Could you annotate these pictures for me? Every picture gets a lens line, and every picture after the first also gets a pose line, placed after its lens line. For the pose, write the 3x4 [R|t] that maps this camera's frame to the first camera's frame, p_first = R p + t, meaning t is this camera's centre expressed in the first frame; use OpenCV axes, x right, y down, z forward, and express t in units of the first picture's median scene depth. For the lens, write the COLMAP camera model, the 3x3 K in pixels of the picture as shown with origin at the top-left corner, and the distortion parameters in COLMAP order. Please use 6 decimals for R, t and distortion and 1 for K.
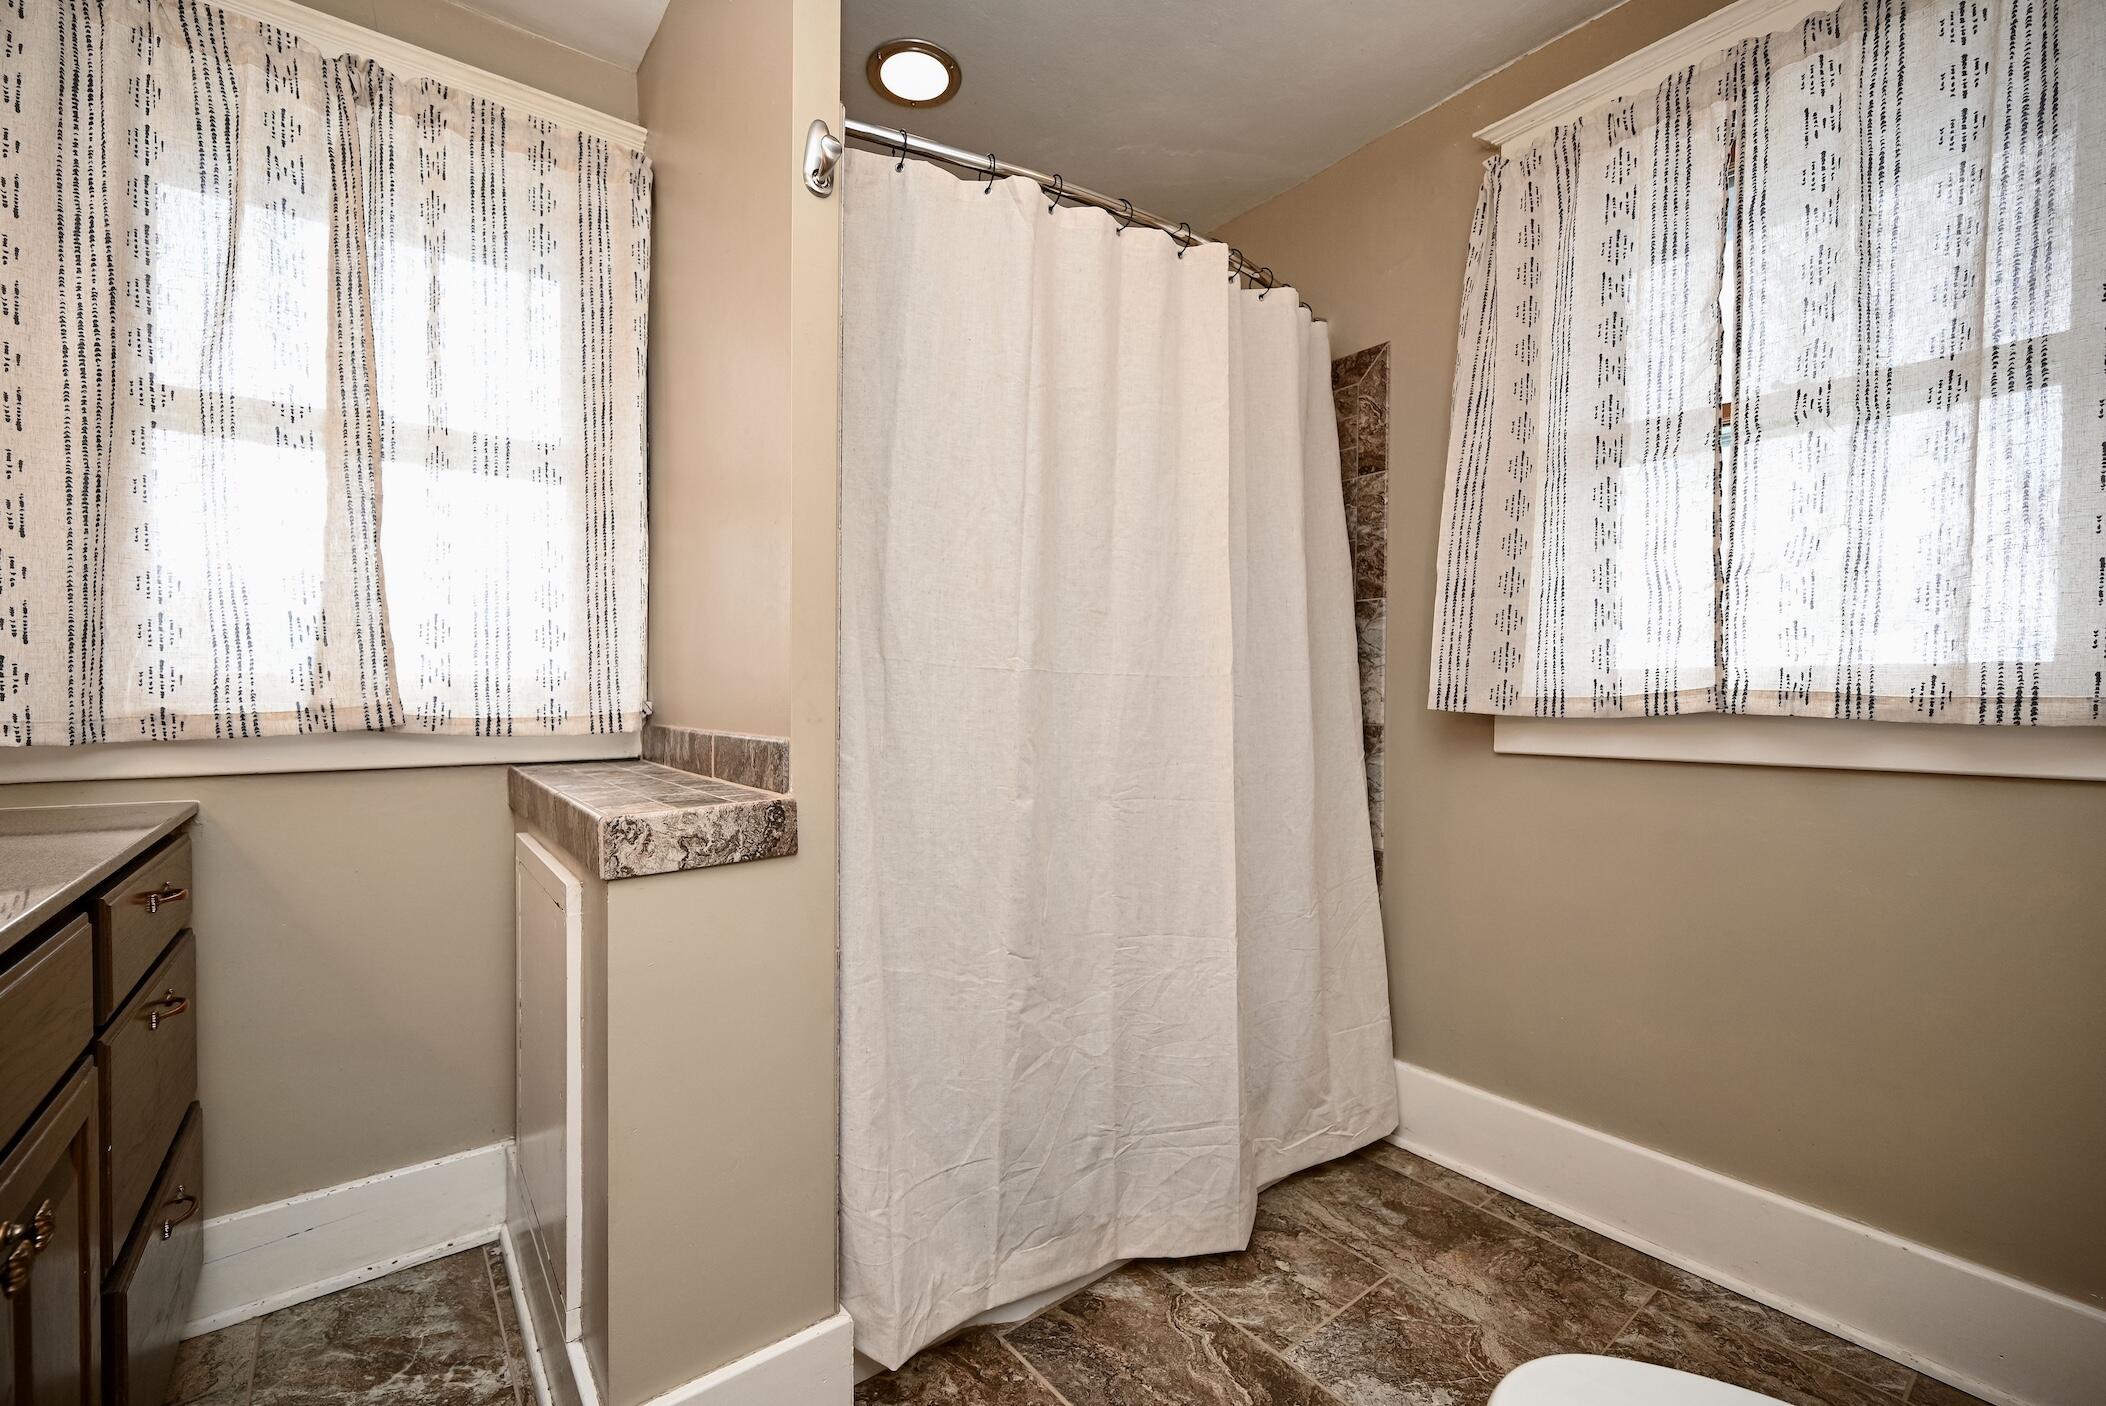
lens RADIAL K [[872.6, 0, 1059.1], [0, 872.6, 677.8], [0, 0, 1]] dist [0.000697, 0.000098]
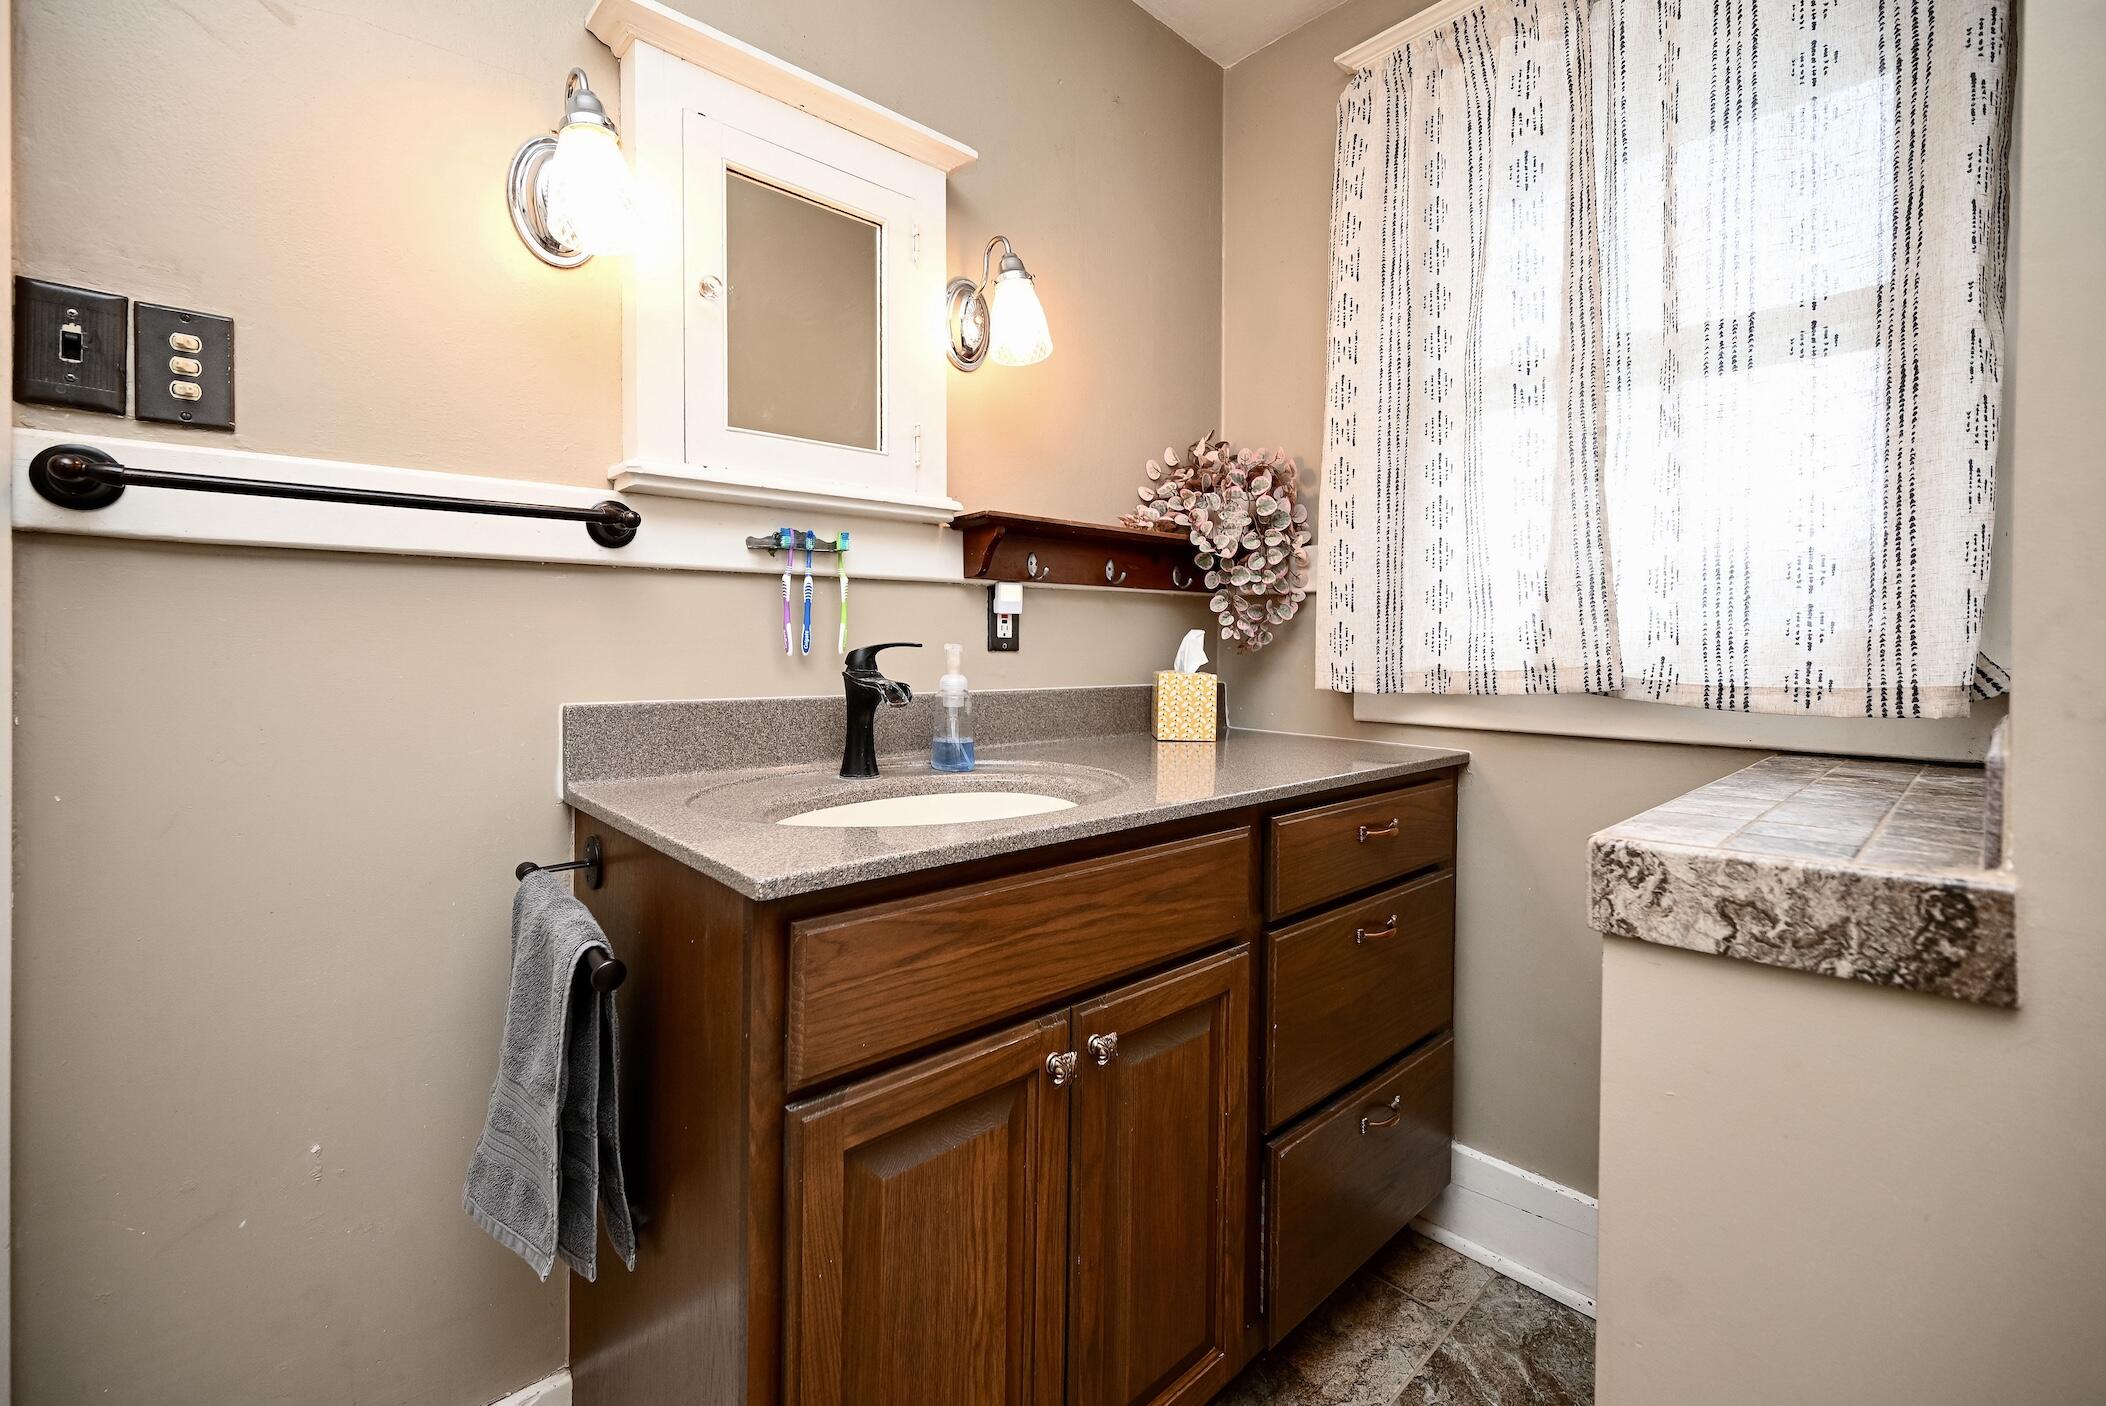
lens RADIAL K [[921.9, 0, 1054.3], [0, 921.9, 644.7], [0, 0, 1]] dist [0.000517, 0.000190]
pose [[0.086476, -0.006246, -0.996234, 0.104060], [0.008712, 0.999947, -0.005513, 0.010615], [0.996216, -0.008202, 0.086526, 0.387345]]
